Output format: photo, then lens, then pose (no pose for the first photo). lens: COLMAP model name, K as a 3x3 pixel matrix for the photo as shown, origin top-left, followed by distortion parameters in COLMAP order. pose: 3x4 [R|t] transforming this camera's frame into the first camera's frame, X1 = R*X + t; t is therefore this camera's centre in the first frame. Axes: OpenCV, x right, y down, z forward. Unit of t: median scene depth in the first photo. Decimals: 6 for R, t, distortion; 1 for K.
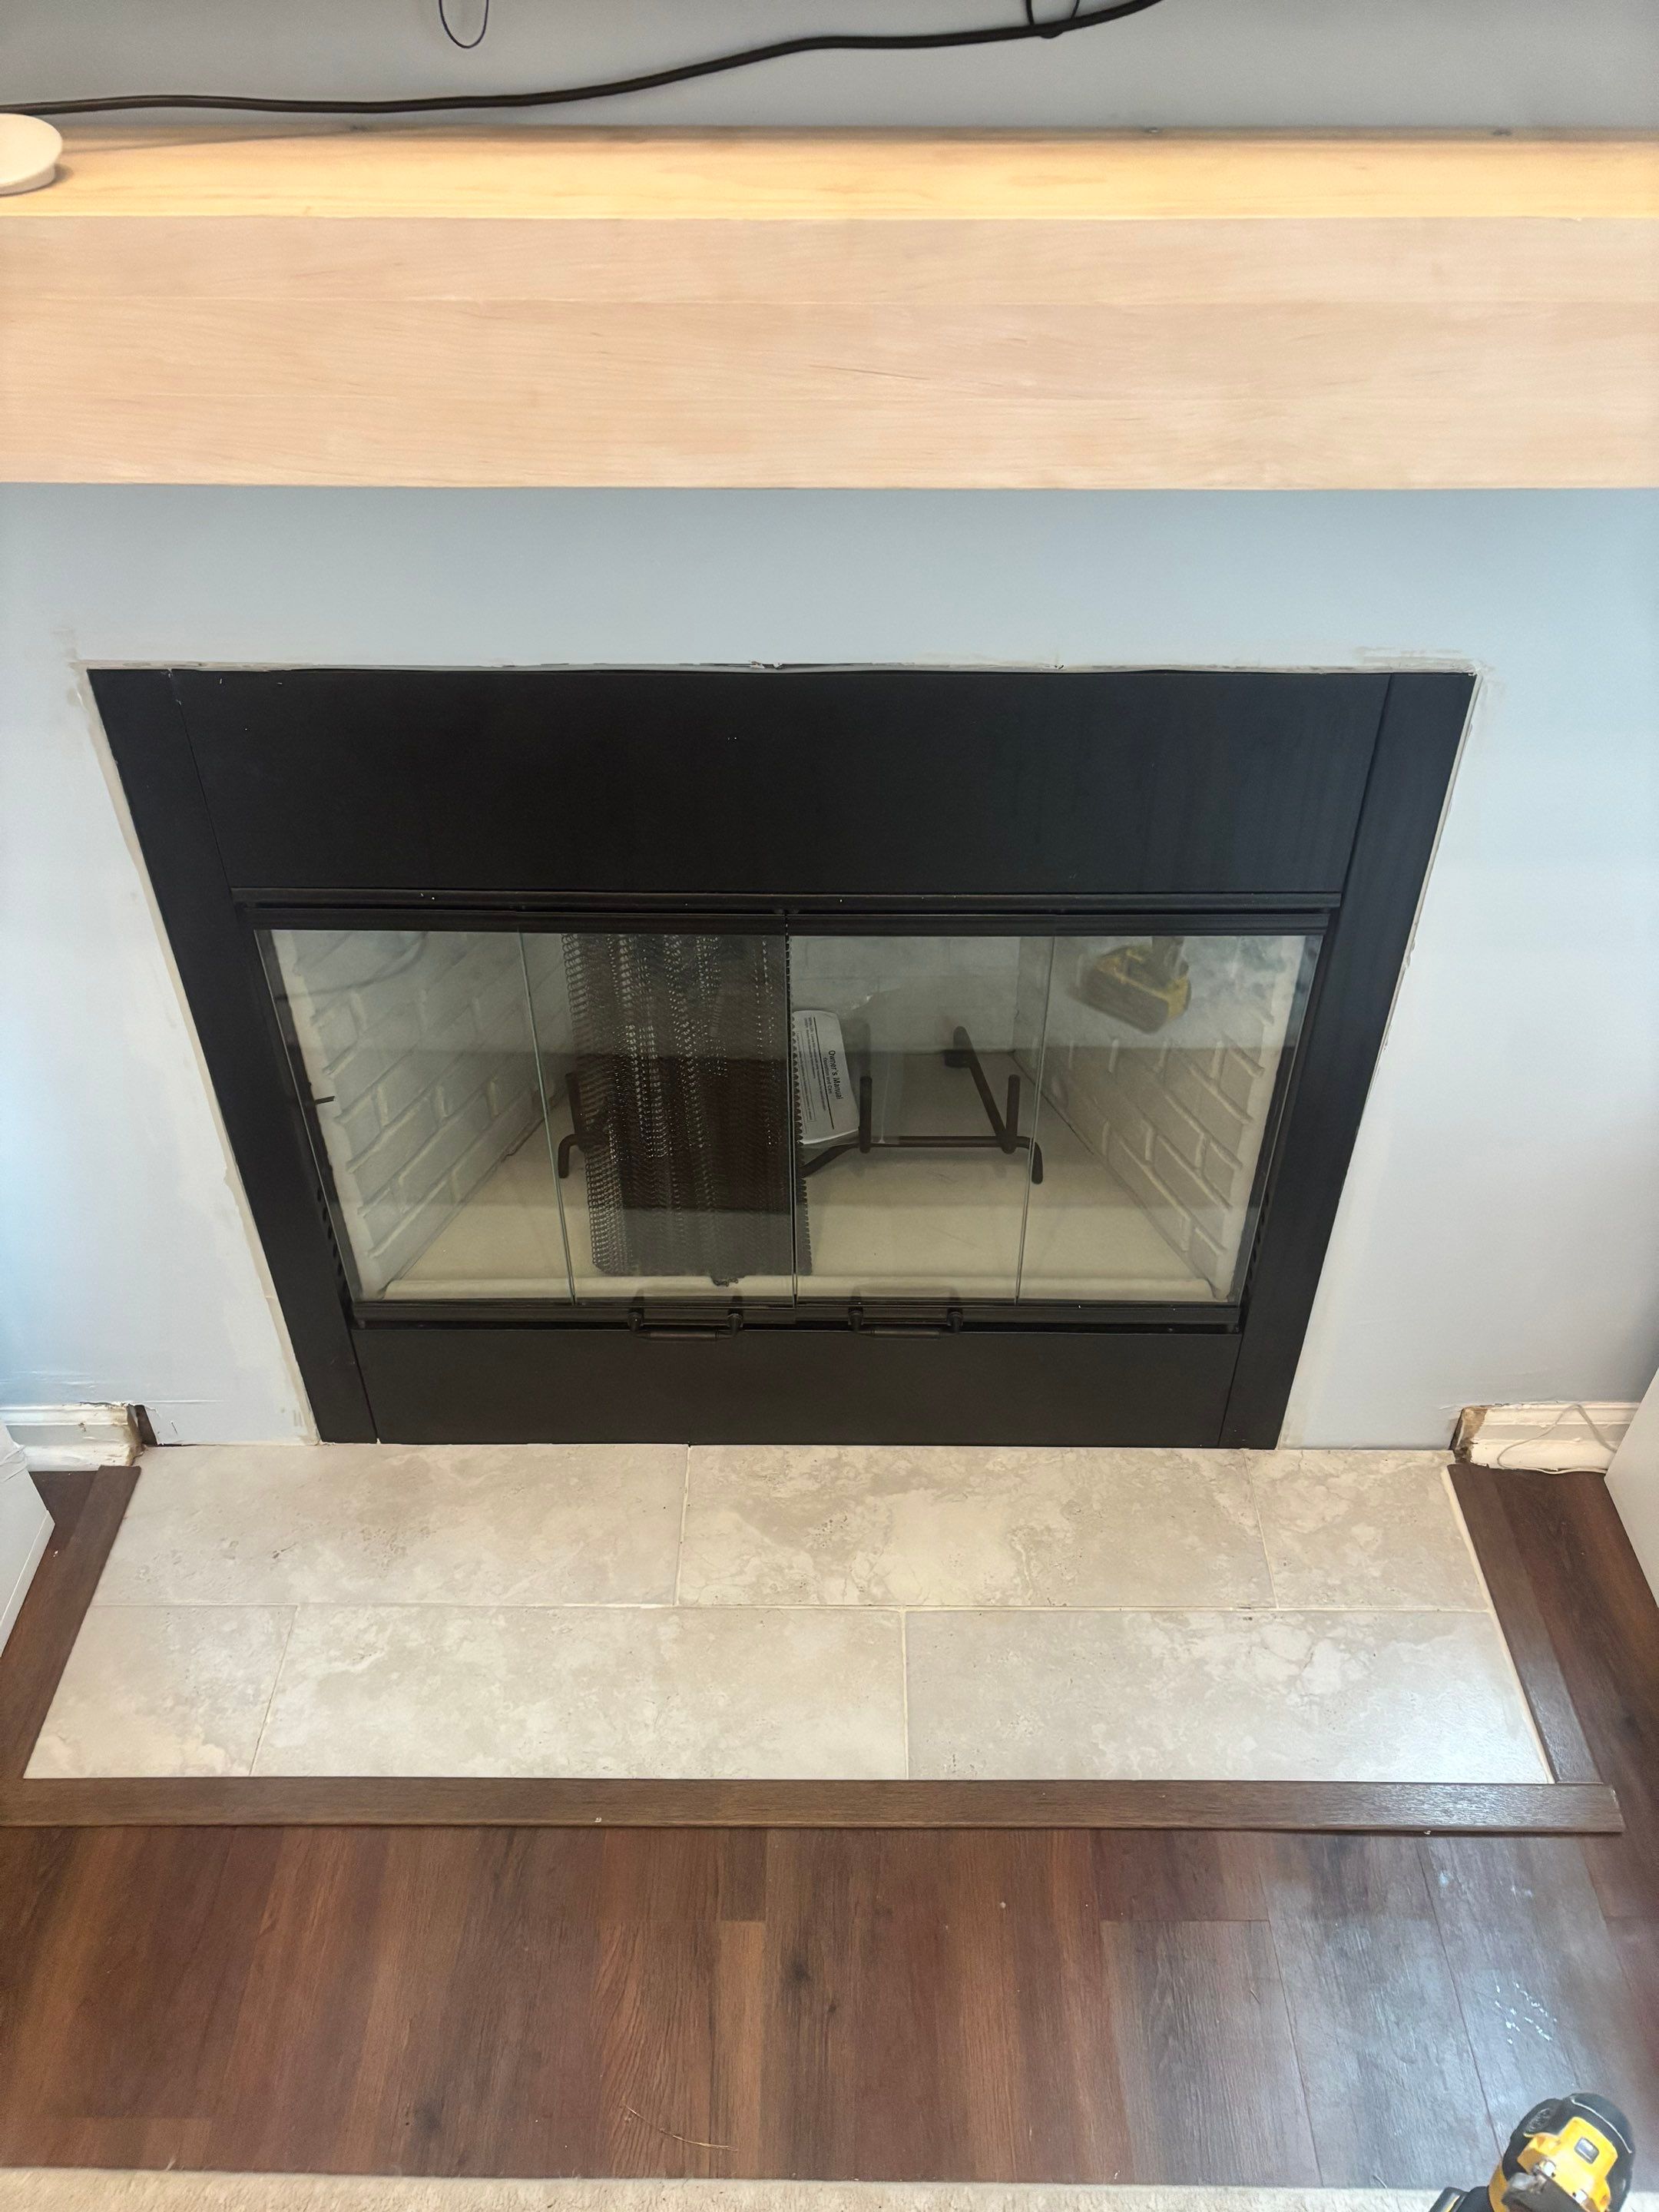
lens RADIAL K [[1701.2, 0, 825.5], [0, 1701.2, 1112.0], [0, 0, 1]] dist [0.021268, -0.007794]
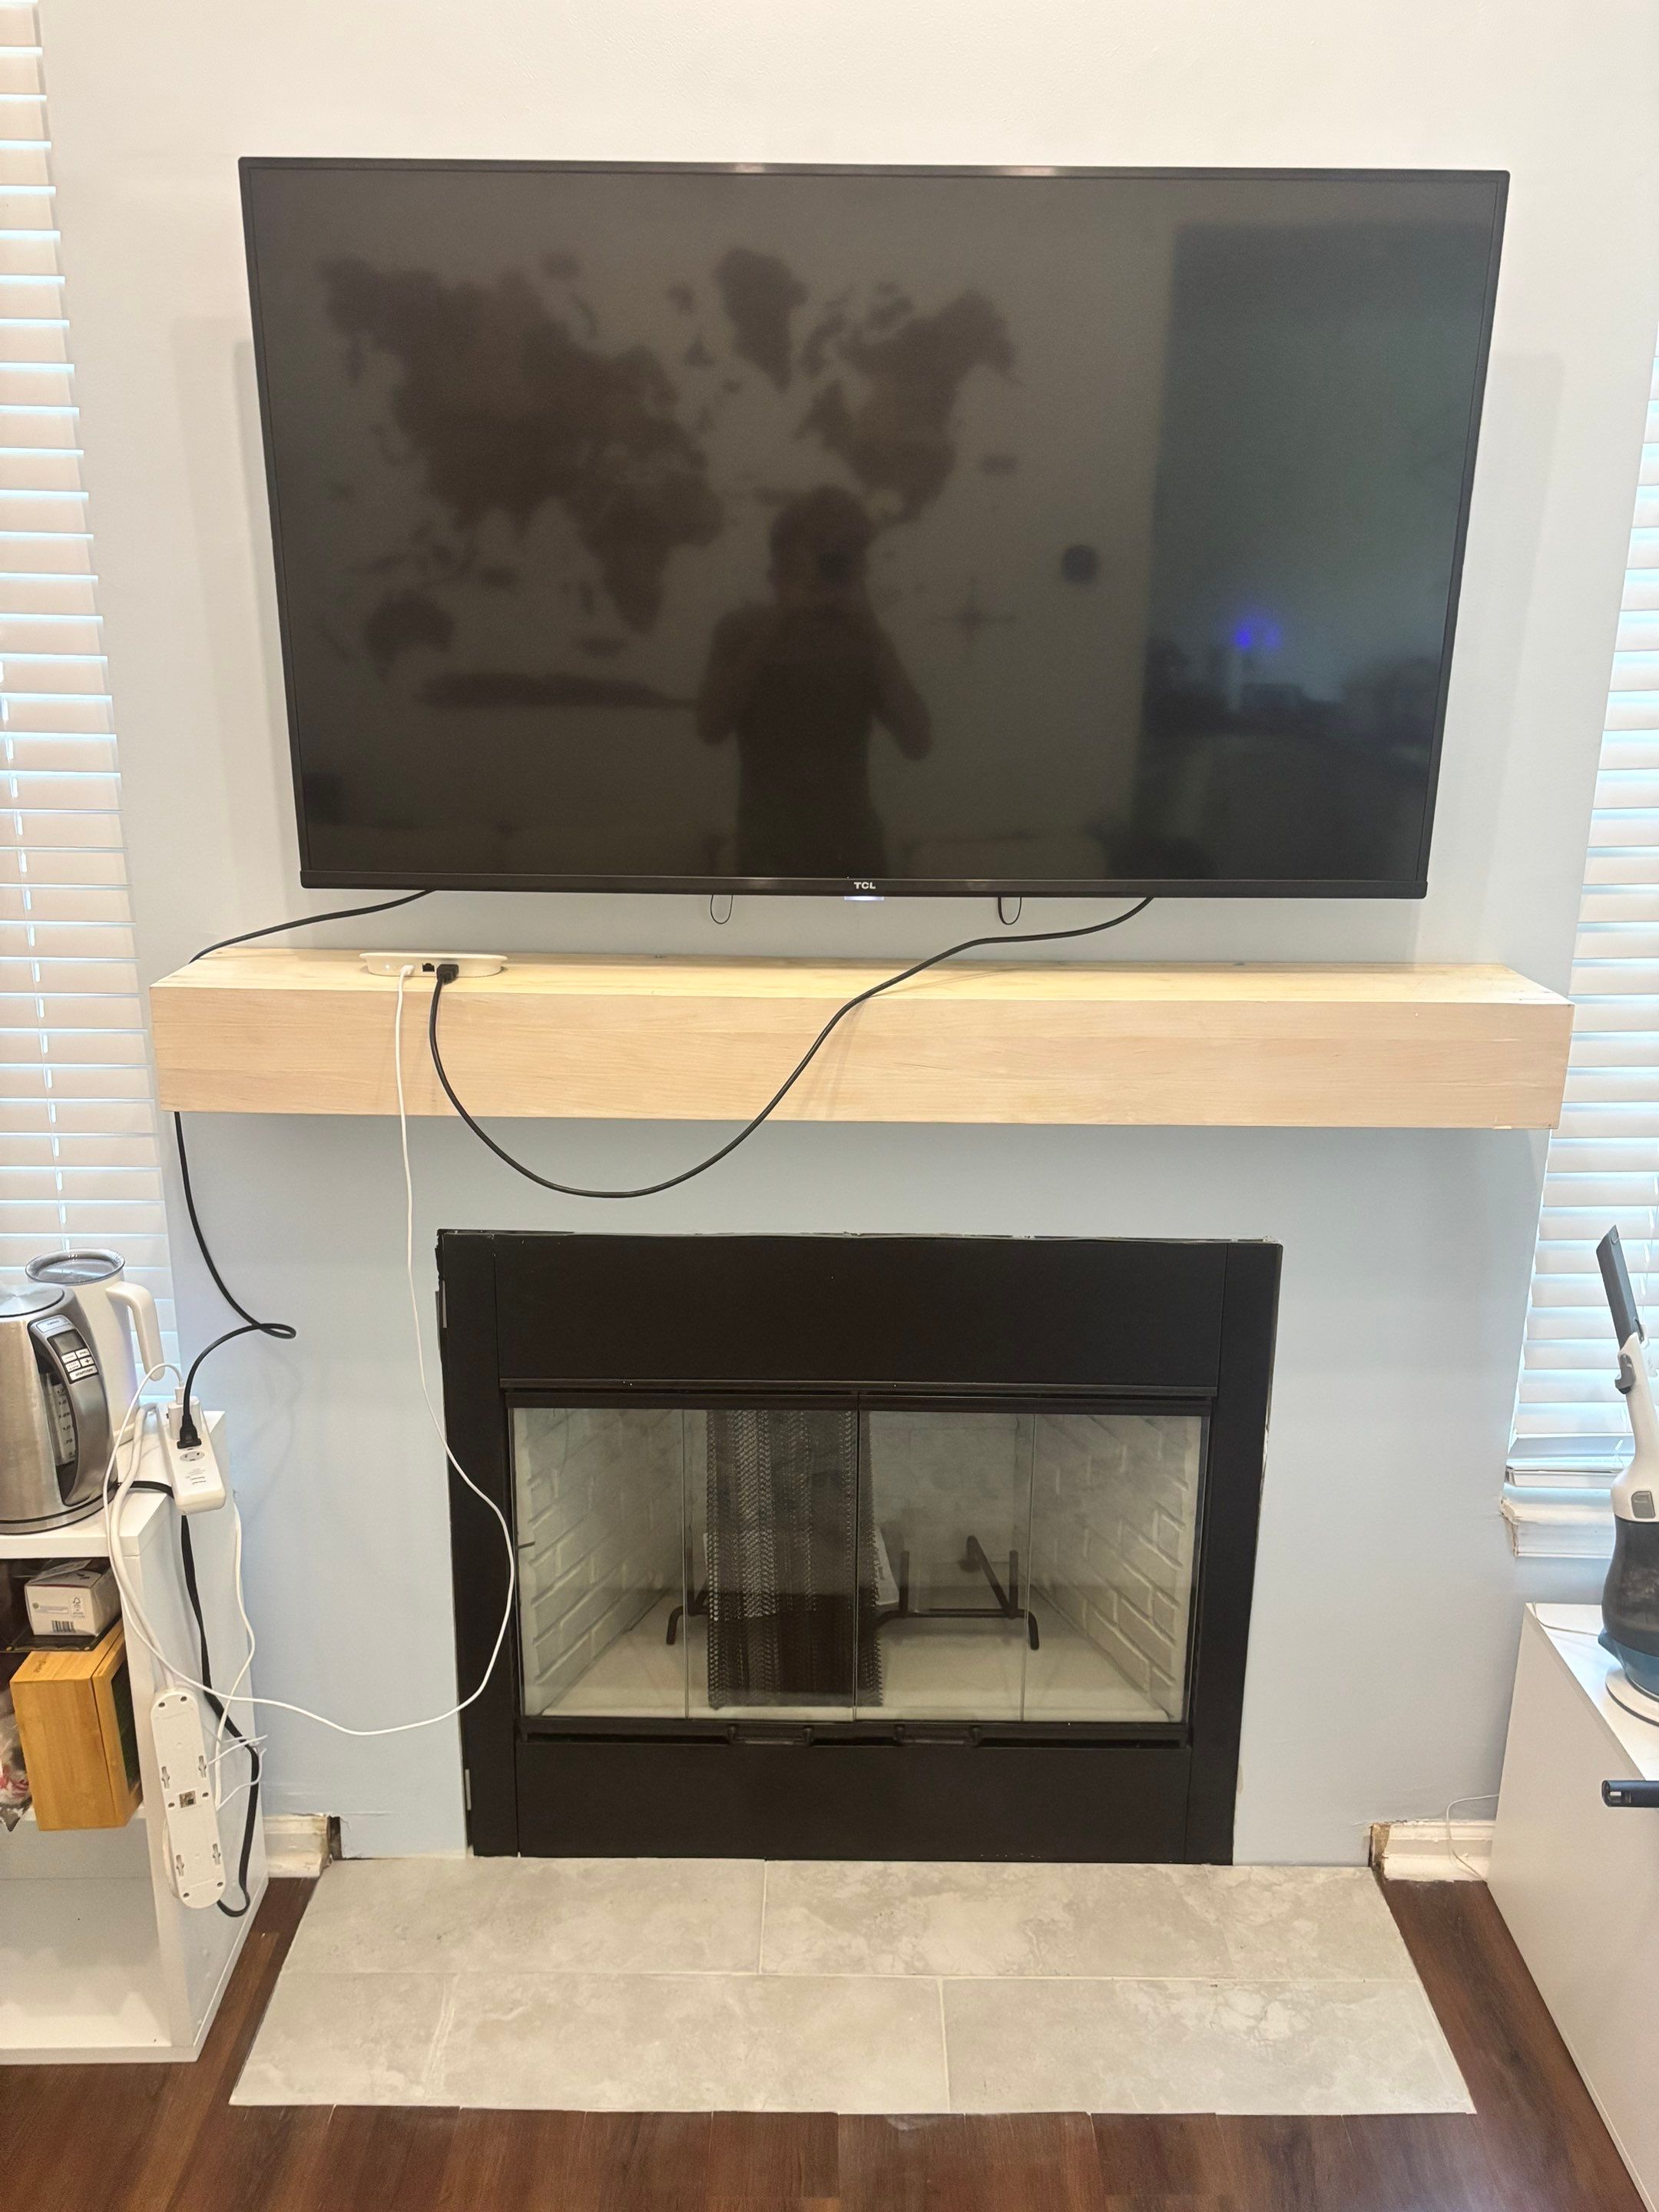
lens RADIAL K [[1701.2, 0, 834.1], [0, 1701.2, 1105.9], [0, 0, 1]] dist [0.021268, -0.007794]
pose [[0.999922, 0.009764, 0.007830, -0.048602], [-0.005744, 0.913826, -0.406065, 0.214957], [-0.011120, 0.405988, 0.913811, -0.410296]]
